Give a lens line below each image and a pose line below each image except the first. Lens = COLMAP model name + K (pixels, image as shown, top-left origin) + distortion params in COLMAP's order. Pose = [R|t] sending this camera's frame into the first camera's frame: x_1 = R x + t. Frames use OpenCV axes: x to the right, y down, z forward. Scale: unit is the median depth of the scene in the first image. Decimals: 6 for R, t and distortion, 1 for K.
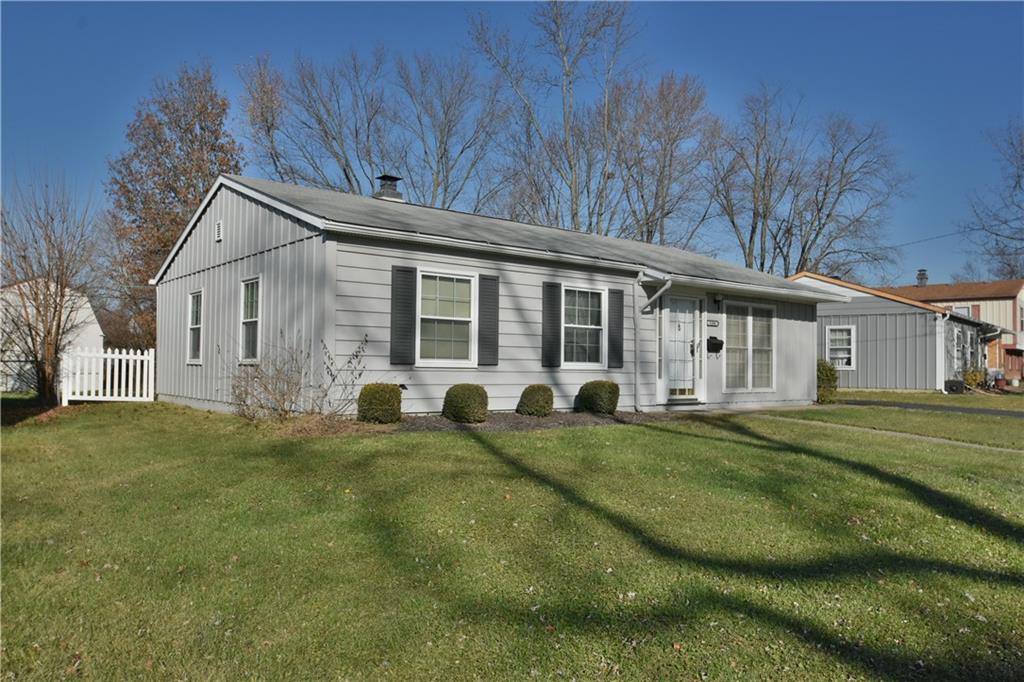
lens RADIAL K [[745.3, 0, 512.0], [0, 745.3, 341.0], [0, 0, 1]] dist [-0.004022, -0.002574]
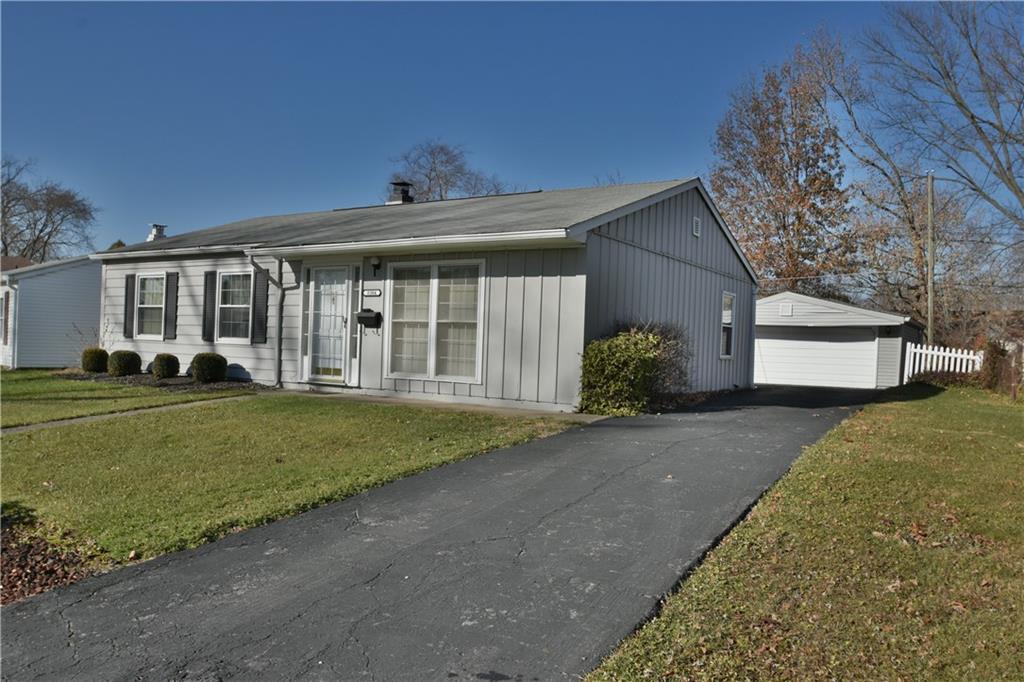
lens RADIAL K [[745.3, 0, 512.0], [0, 745.3, 341.0], [0, 0, 1]] dist [-0.004022, -0.002574]
pose [[0.324080, -0.007004, -0.946004, 1.266529], [0.002596, 0.999975, -0.006515, 0.040958], [0.946026, -0.000344, 0.324090, 1.002423]]
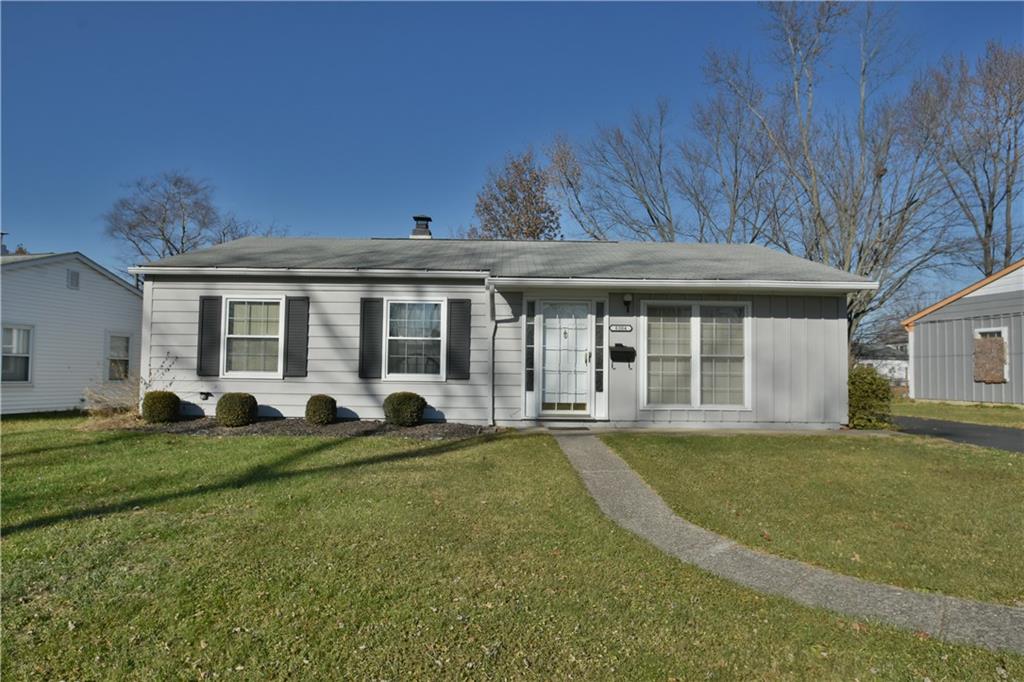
lens RADIAL K [[605.5, 0, 512.9], [0, 605.5, 370.8], [0, 0, 1]] dist [-0.006957, -0.001177]
pose [[0.790909, -0.014365, -0.611765, 0.684369], [0.020116, 0.999794, 0.002529, 0.024227], [0.611603, -0.014307, 0.791036, 0.419512]]
